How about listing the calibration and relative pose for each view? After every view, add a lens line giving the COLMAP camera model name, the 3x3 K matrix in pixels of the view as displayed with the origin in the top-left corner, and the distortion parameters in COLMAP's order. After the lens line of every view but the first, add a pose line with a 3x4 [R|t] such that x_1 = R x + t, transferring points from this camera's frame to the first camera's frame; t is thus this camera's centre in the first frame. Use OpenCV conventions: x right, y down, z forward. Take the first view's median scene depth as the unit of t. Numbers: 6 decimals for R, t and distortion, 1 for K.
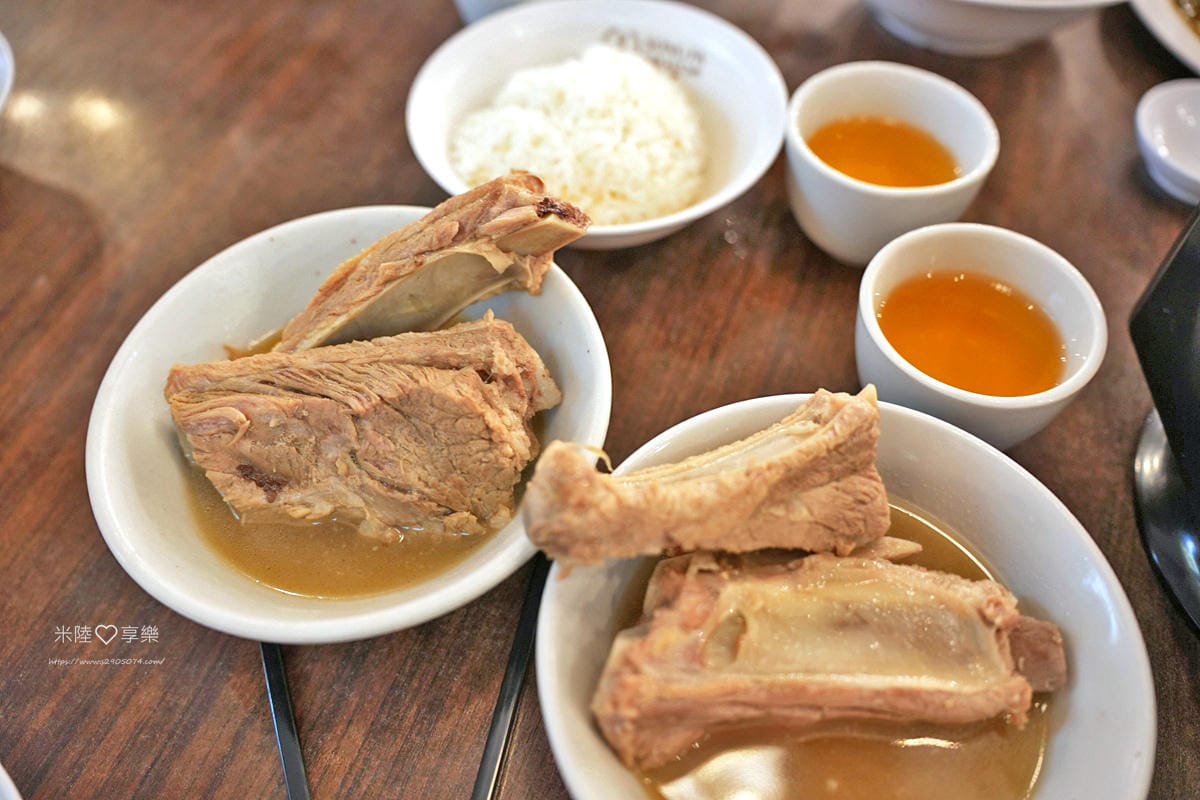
lens RADIAL K [[982.3, 0, 600.0], [0, 982.3, 400.0], [0, 0, 1]] dist [-0.083436, 0.005822]
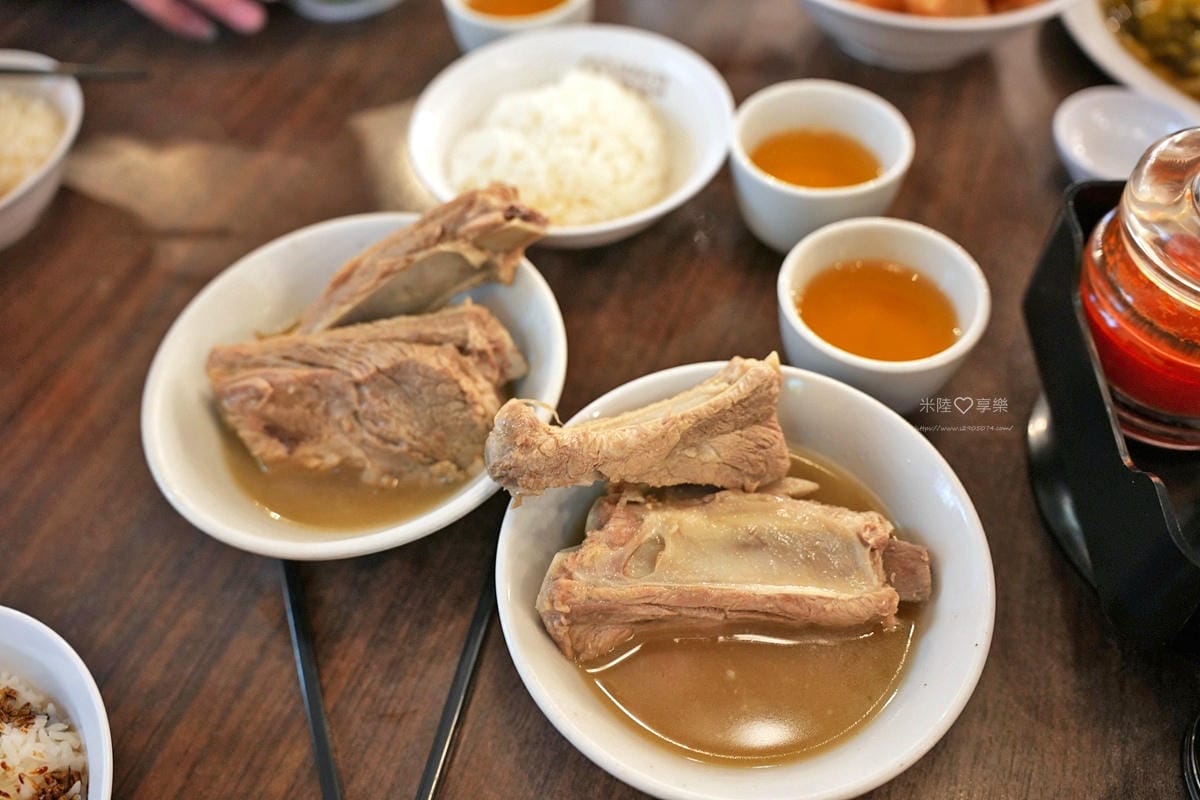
lens RADIAL K [[982.3, 0, 600.0], [0, 982.3, 400.0], [0, 0, 1]] dist [-0.083436, 0.005822]
pose [[0.998884, -0.009963, -0.046170, 0.114244], [0.009610, 0.999923, -0.007877, 0.050125], [0.046245, 0.007425, 0.998903, -0.221469]]
